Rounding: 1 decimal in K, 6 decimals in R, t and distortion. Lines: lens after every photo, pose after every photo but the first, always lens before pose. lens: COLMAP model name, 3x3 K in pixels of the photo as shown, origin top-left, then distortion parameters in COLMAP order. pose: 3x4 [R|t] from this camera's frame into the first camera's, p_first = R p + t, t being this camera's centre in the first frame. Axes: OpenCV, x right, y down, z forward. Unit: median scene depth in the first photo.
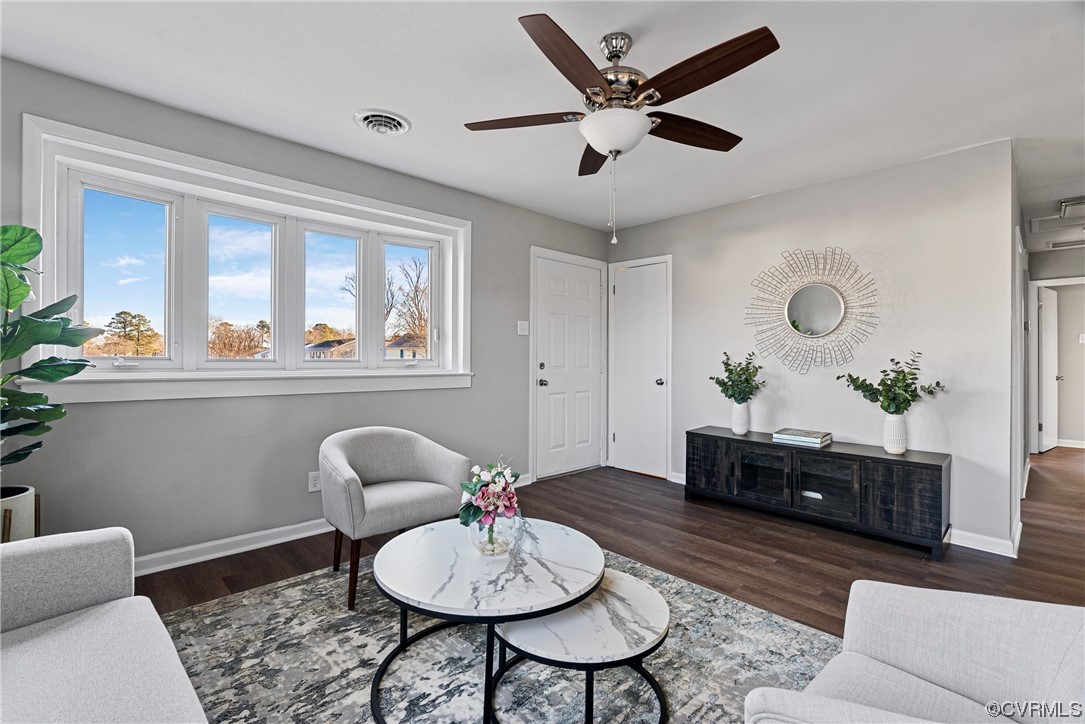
lens RADIAL K [[494.7, 0, 545.4], [0, 494.7, 360.6], [0, 0, 1]] dist [-0.010816, 0.001963]
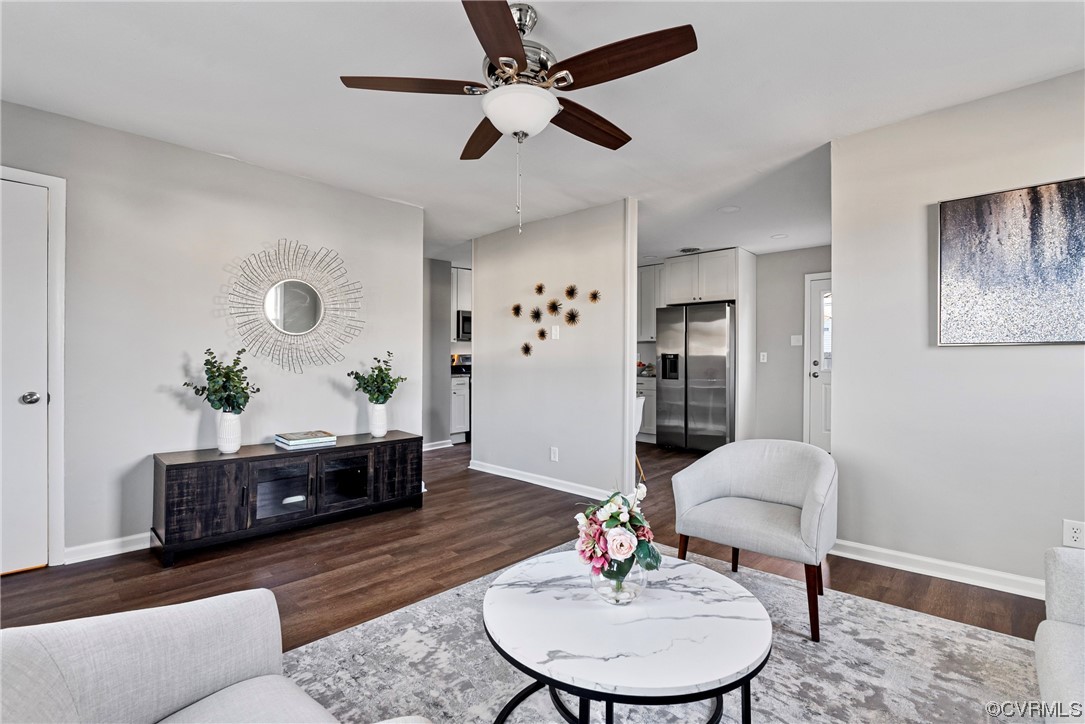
lens RADIAL K [[494.7, 0, 545.4], [0, 494.7, 360.6], [0, 0, 1]] dist [-0.010816, 0.001963]
pose [[-0.052389, -0.008036, 0.998594, -0.512746], [-0.001322, 0.999967, 0.007978, -0.006680], [-0.998626, -0.000903, -0.052398, 0.656747]]
